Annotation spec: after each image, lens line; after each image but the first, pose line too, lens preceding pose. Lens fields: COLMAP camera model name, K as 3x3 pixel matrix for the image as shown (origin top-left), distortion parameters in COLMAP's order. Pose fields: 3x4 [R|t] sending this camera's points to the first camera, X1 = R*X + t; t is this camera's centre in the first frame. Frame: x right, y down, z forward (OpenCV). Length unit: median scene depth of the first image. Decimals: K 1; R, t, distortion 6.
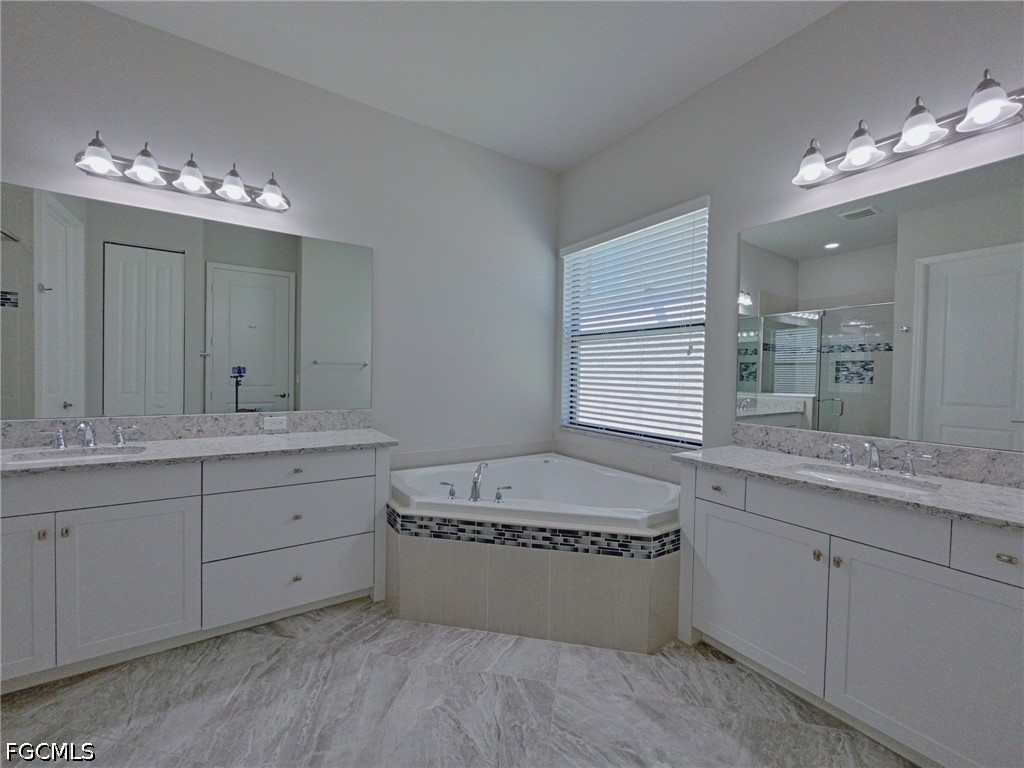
lens RADIAL K [[418.5, 0, 512.0], [0, 418.5, 384.0], [0, 0, 1]] dist [-0.001860, -0.000787]
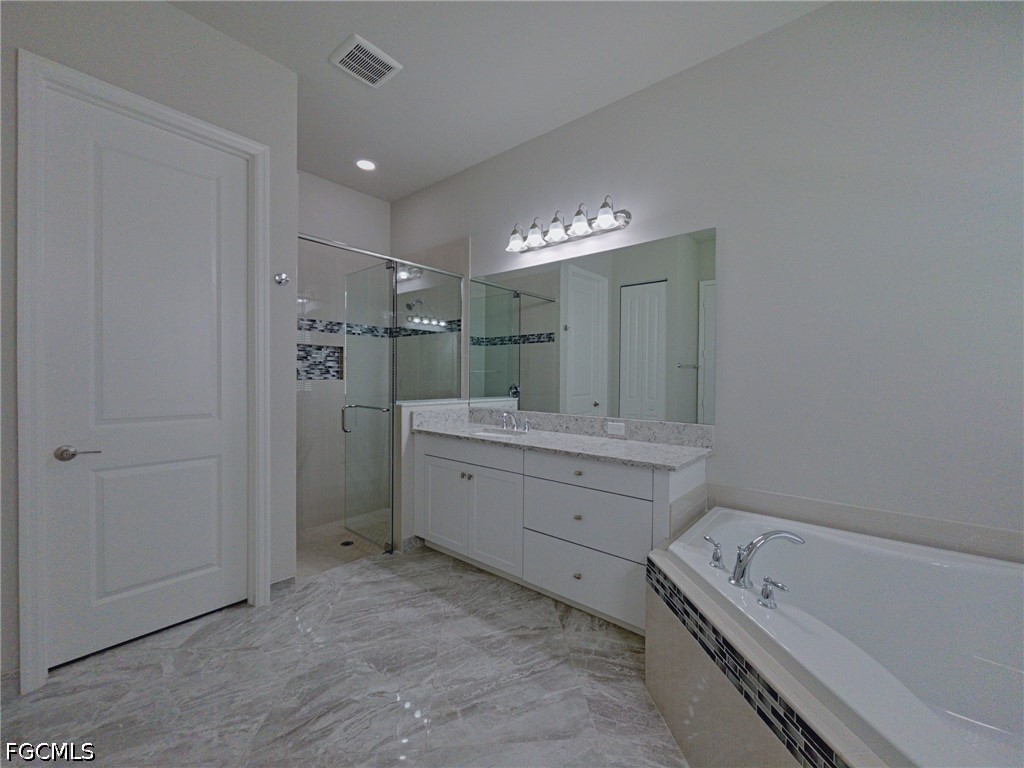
lens RADIAL K [[418.5, 0, 512.0], [0, 418.5, 384.0], [0, 0, 1]] dist [-0.001860, -0.000787]
pose [[0.274748, 0.000777, -0.961516, 0.470436], [-0.025654, 0.999650, -0.006523, -0.006692], [0.961174, 0.026458, 0.274672, 0.563440]]
